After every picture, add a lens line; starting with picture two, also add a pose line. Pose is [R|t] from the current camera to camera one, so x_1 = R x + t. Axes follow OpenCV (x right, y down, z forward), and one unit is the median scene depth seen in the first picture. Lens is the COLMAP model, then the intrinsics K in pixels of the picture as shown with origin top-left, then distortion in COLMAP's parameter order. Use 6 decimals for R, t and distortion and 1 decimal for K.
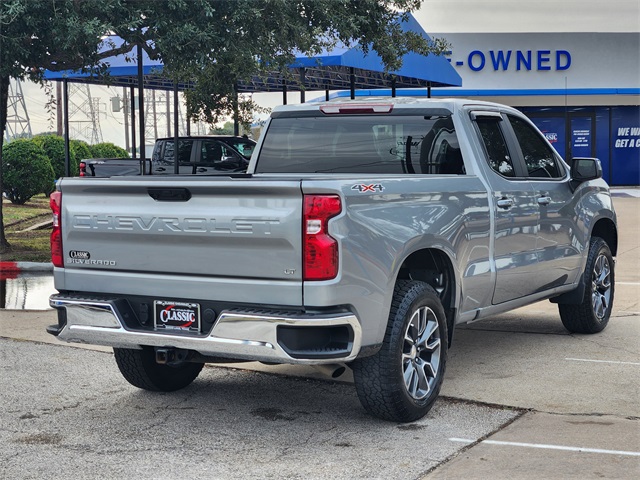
lens RADIAL K [[1201.0, 0, 320.0], [0, 1201.0, 240.0], [0, 0, 1]] dist [-0.506647, 4.817764]
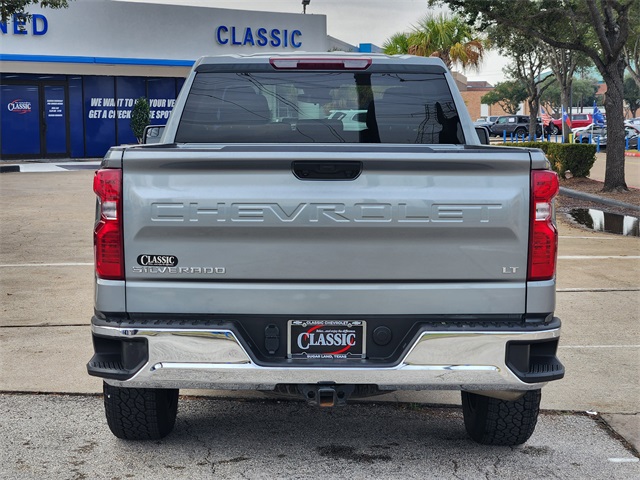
lens RADIAL K [[1201.0, 0, 320.0], [0, 1201.0, 240.0], [0, 0, 1]] dist [-0.506647, 4.817764]
pose [[0.875829, -0.038400, 0.481092, -0.467072], [0.026857, 0.999163, 0.030859, -0.018650], [-0.481874, -0.014106, 0.876127, 0.368665]]
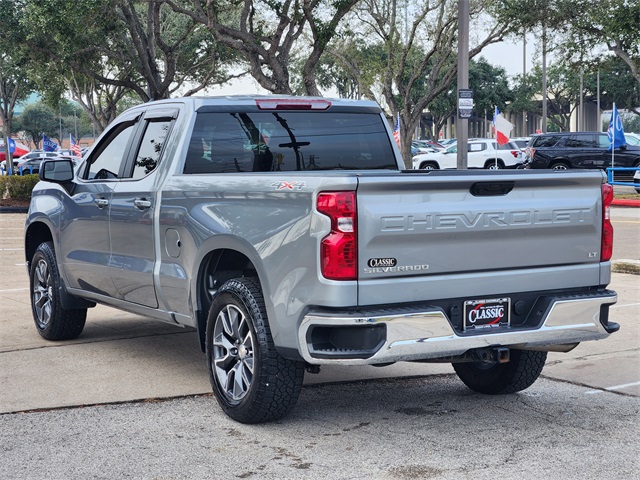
lens RADIAL K [[1201.0, 0, 320.0], [0, 1201.0, 240.0], [0, 0, 1]] dist [-0.506647, 4.817764]
pose [[0.550468, -0.063972, 0.832402, -0.995481], [0.071741, 0.996996, 0.029179, -0.034259], [-0.831768, 0.043655, 0.553404, 0.571511]]
